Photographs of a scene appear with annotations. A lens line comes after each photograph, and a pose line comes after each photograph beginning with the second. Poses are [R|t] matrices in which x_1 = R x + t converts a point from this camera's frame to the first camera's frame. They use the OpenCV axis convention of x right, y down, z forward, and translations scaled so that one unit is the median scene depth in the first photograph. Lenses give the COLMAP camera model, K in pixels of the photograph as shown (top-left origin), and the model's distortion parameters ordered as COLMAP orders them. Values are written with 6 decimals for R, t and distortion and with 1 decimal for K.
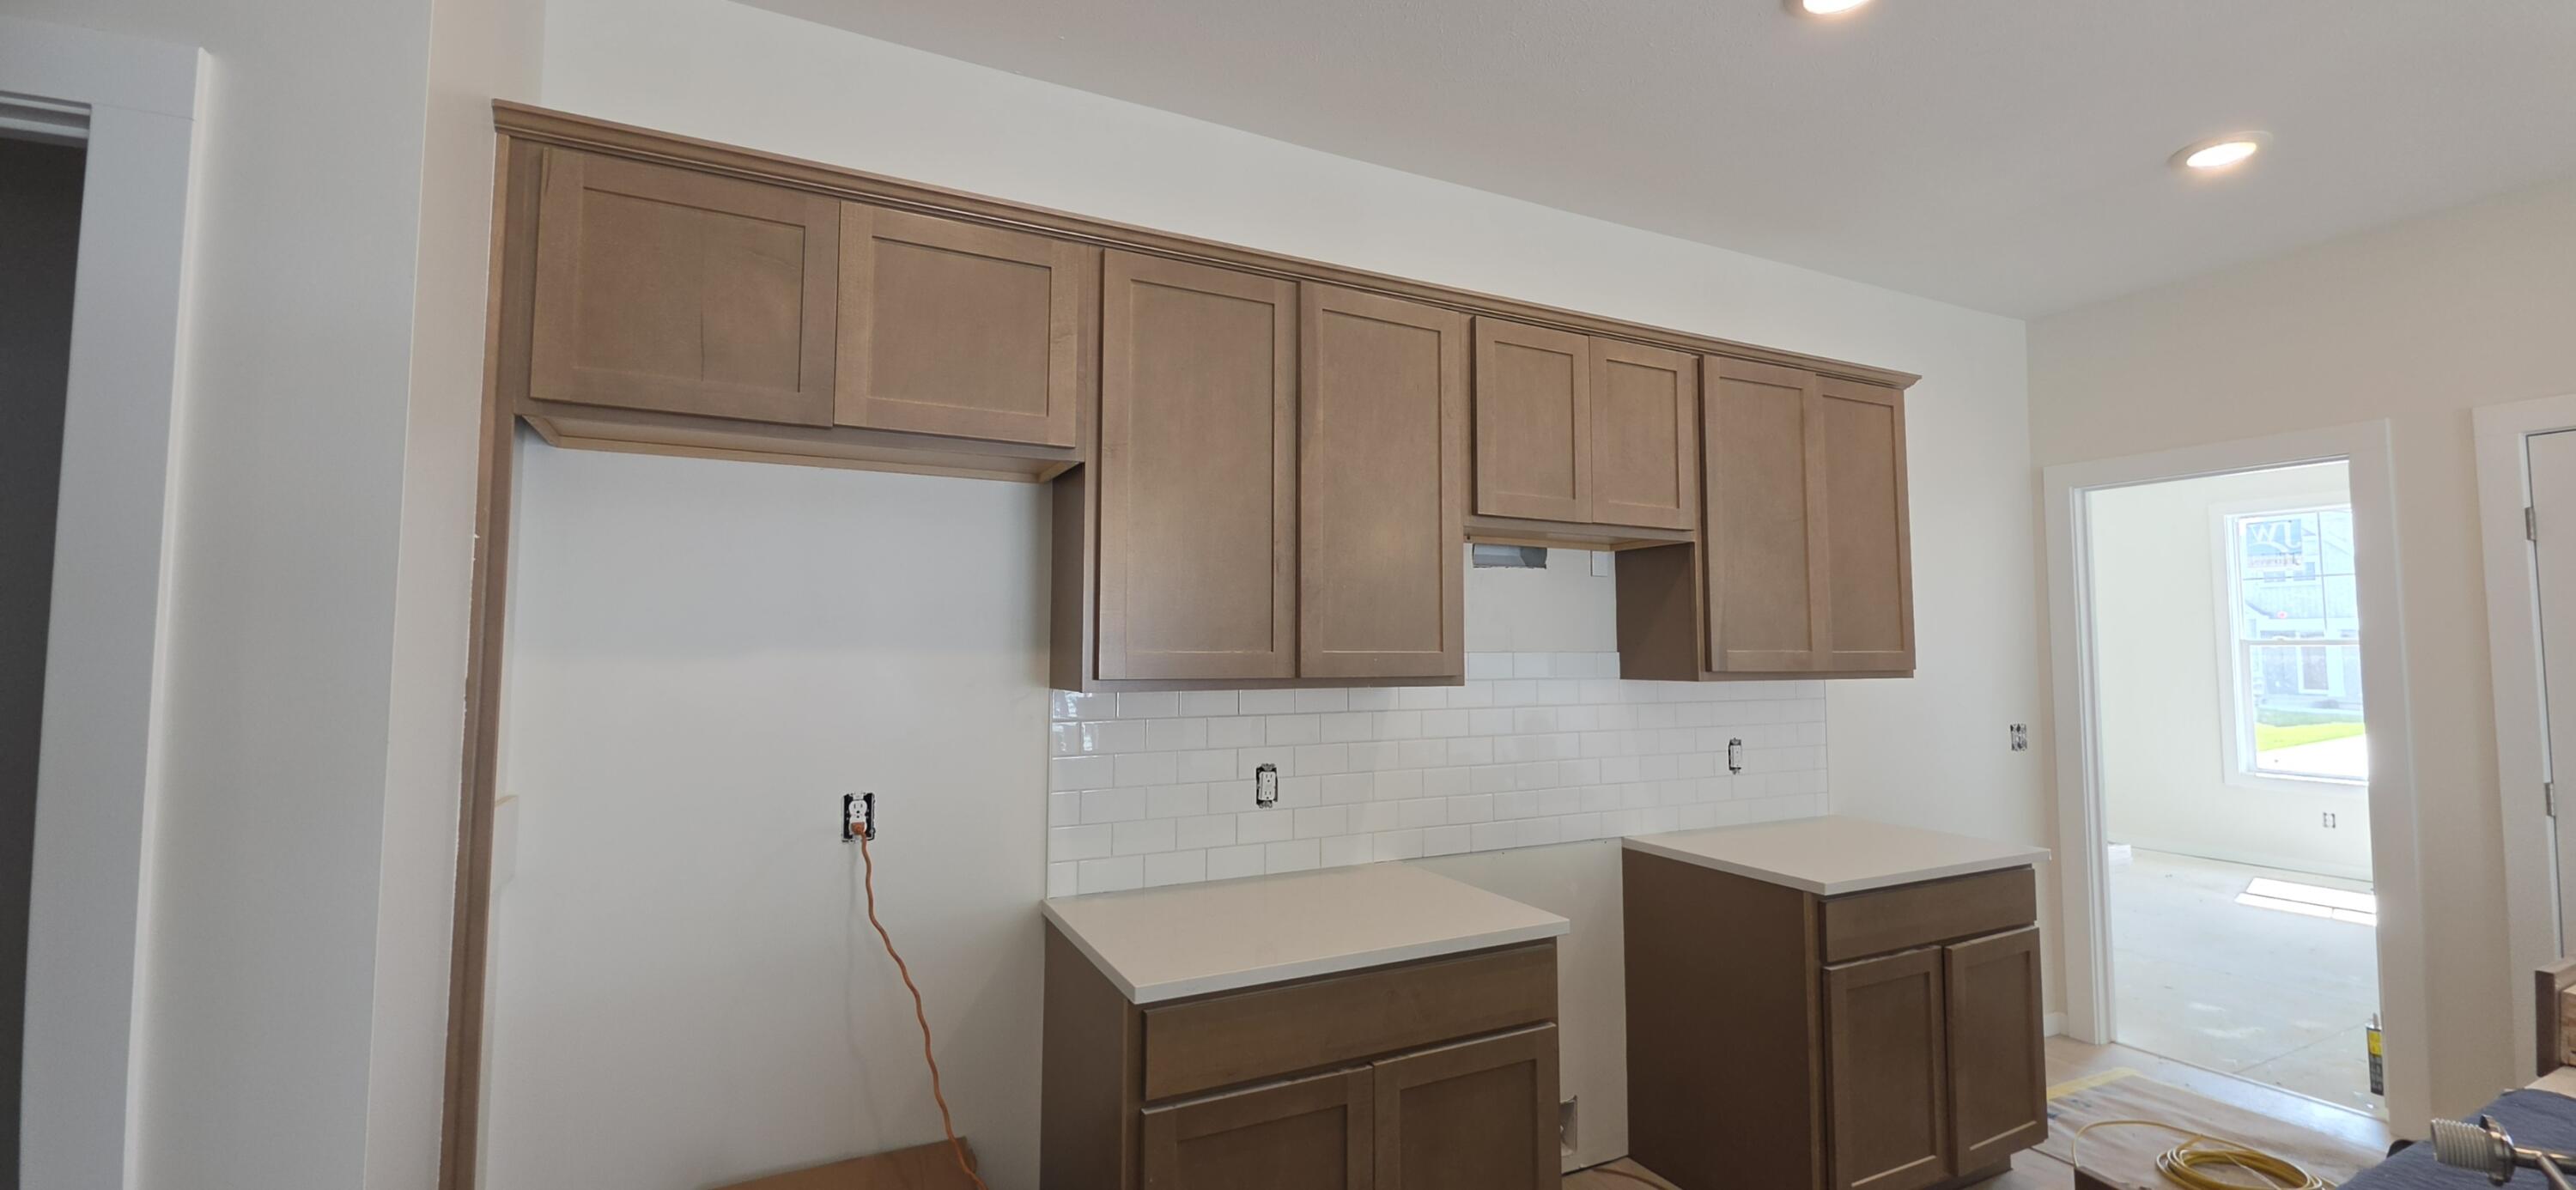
lens RADIAL K [[1027.4, 0, 1317.4], [0, 1027.4, 595.1], [0, 0, 1]] dist [0.001322, 0.000098]
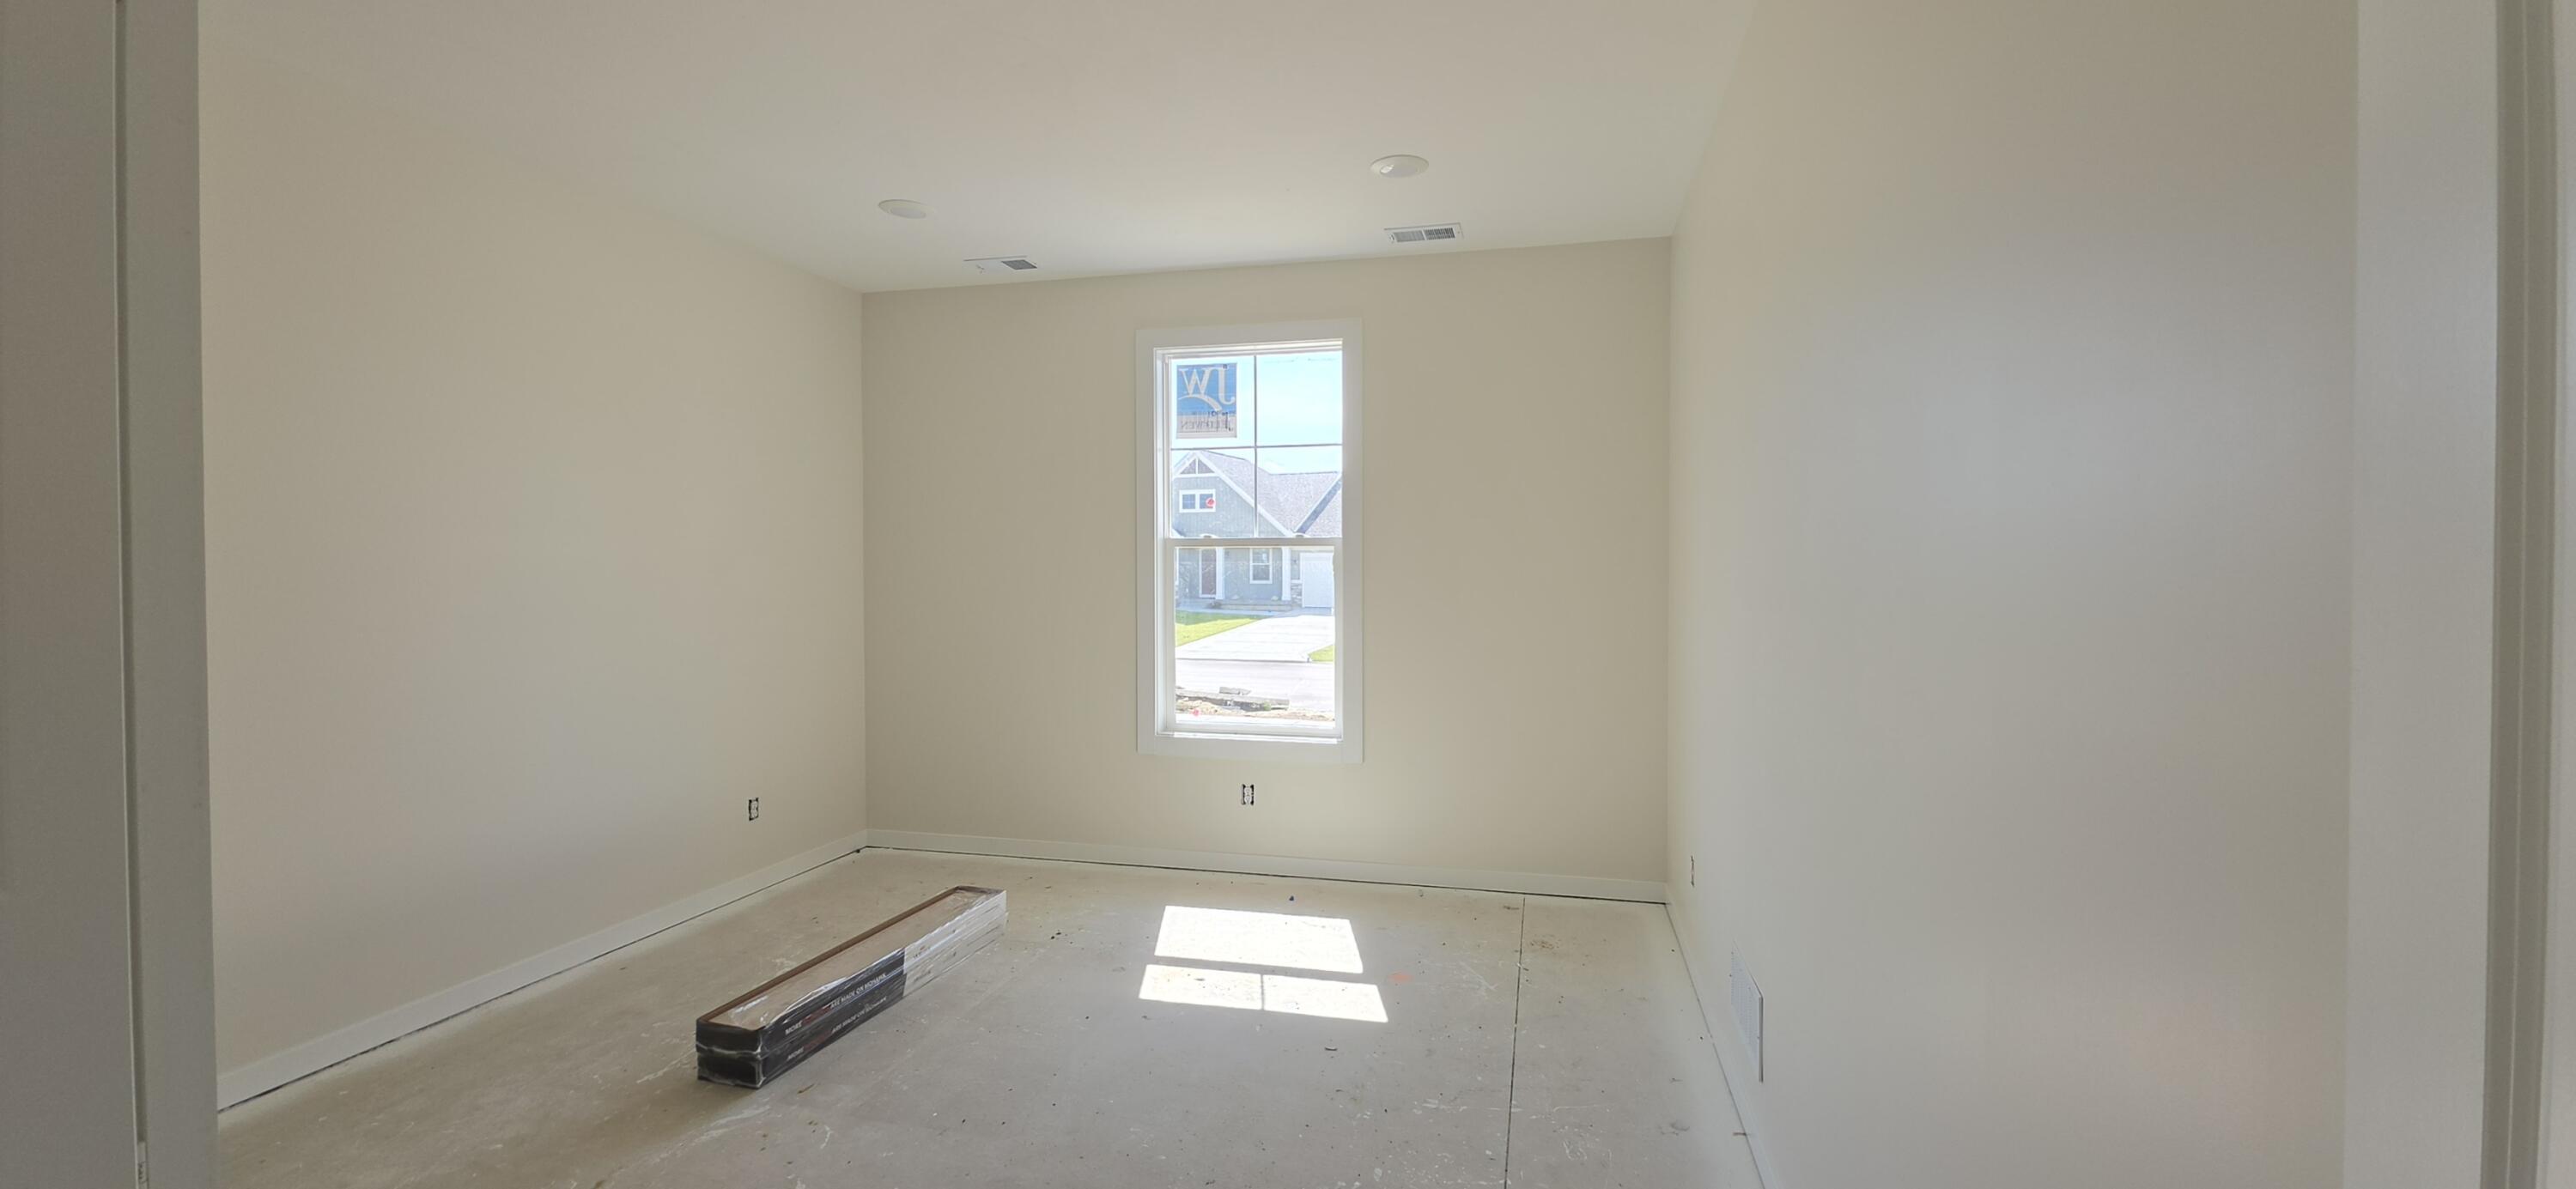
lens RADIAL K [[1027.4, 0, 1317.4], [0, 1027.4, 594.6], [0, 0, 1]] dist [0.001322, 0.000098]
pose [[0.639996, -0.013893, 0.768253, 0.435011], [-0.053350, 0.996620, 0.062466, 0.035248], [-0.766524, -0.080964, 0.637092, 0.480758]]
